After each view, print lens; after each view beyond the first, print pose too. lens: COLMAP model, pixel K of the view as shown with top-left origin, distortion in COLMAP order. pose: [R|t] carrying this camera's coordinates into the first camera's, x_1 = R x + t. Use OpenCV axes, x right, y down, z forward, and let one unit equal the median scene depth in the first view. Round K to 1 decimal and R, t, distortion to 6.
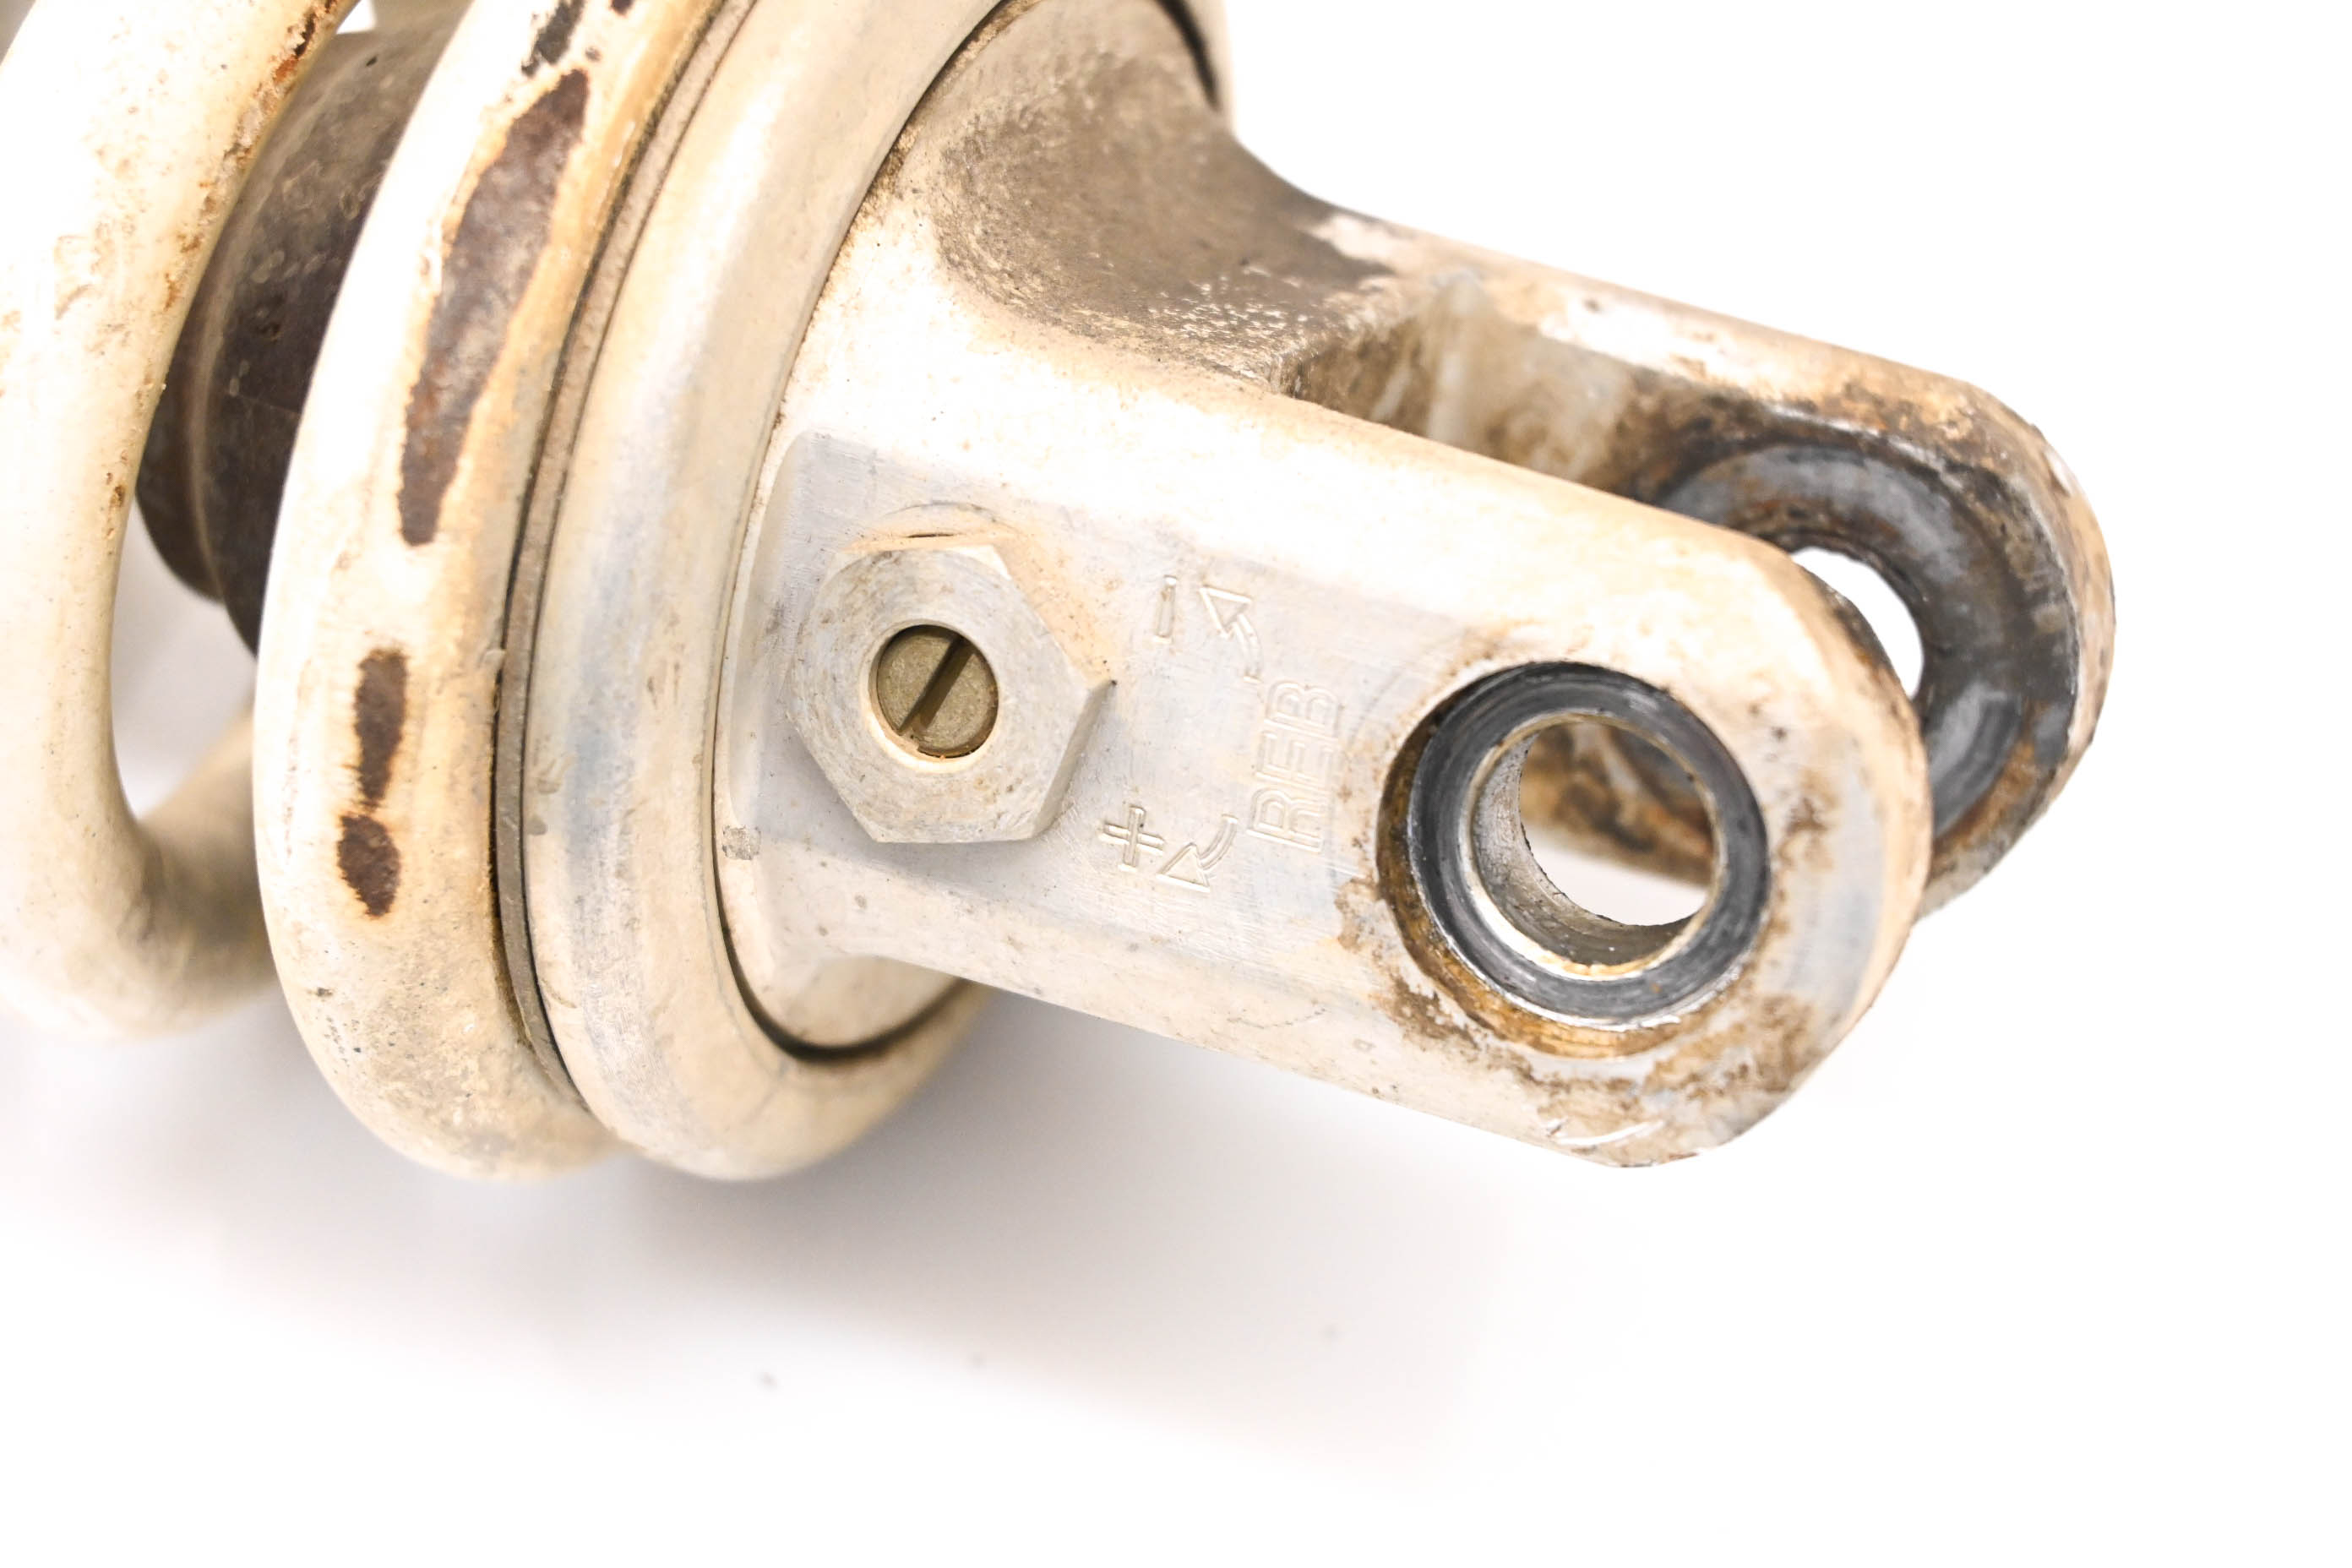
lens RADIAL K [[4869.0, 0, 1178.9], [0, 4869.0, 786.6], [0, 0, 1]] dist [0.021580, 0.000000]
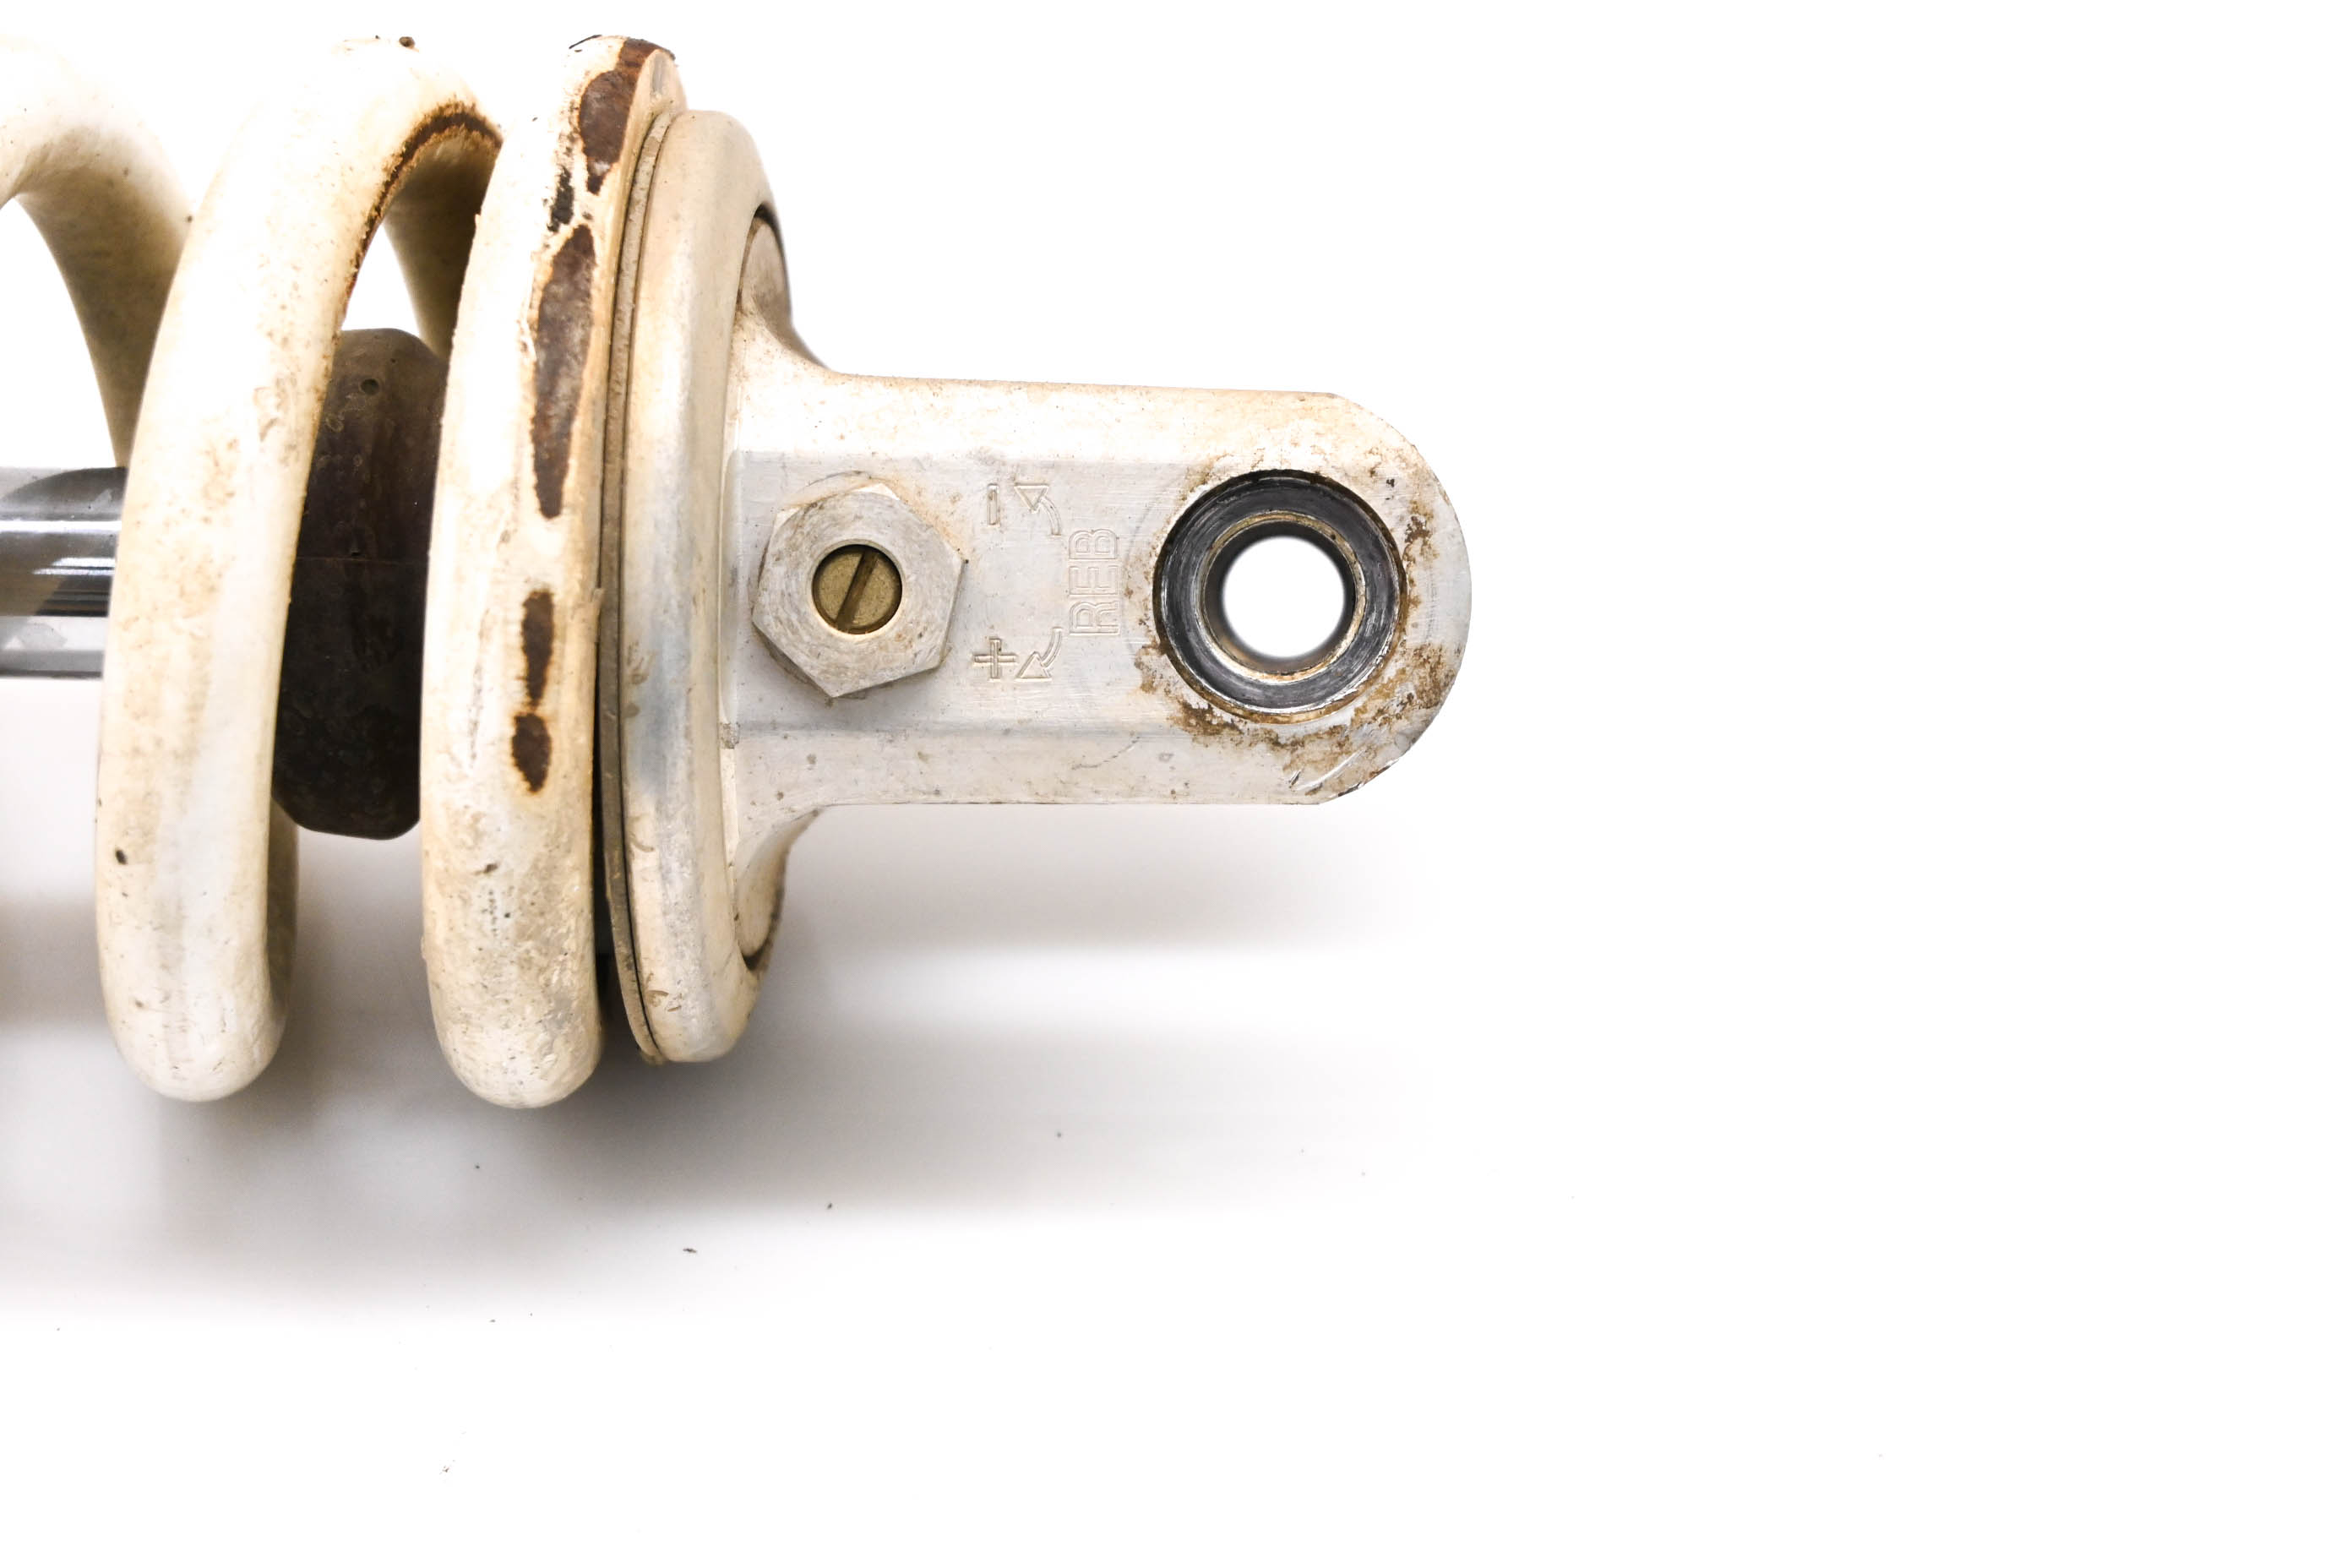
lens RADIAL K [[5067.9, 0, 1173.9], [0, 5067.9, 782.9], [0, 0, 1]] dist [0.041858, 0.000000]
pose [[0.923668, -0.163811, 0.346414, -0.538034], [0.249954, 0.942781, -0.220650, 0.430406], [-0.290448, 0.290395, 0.911762, -0.505760]]
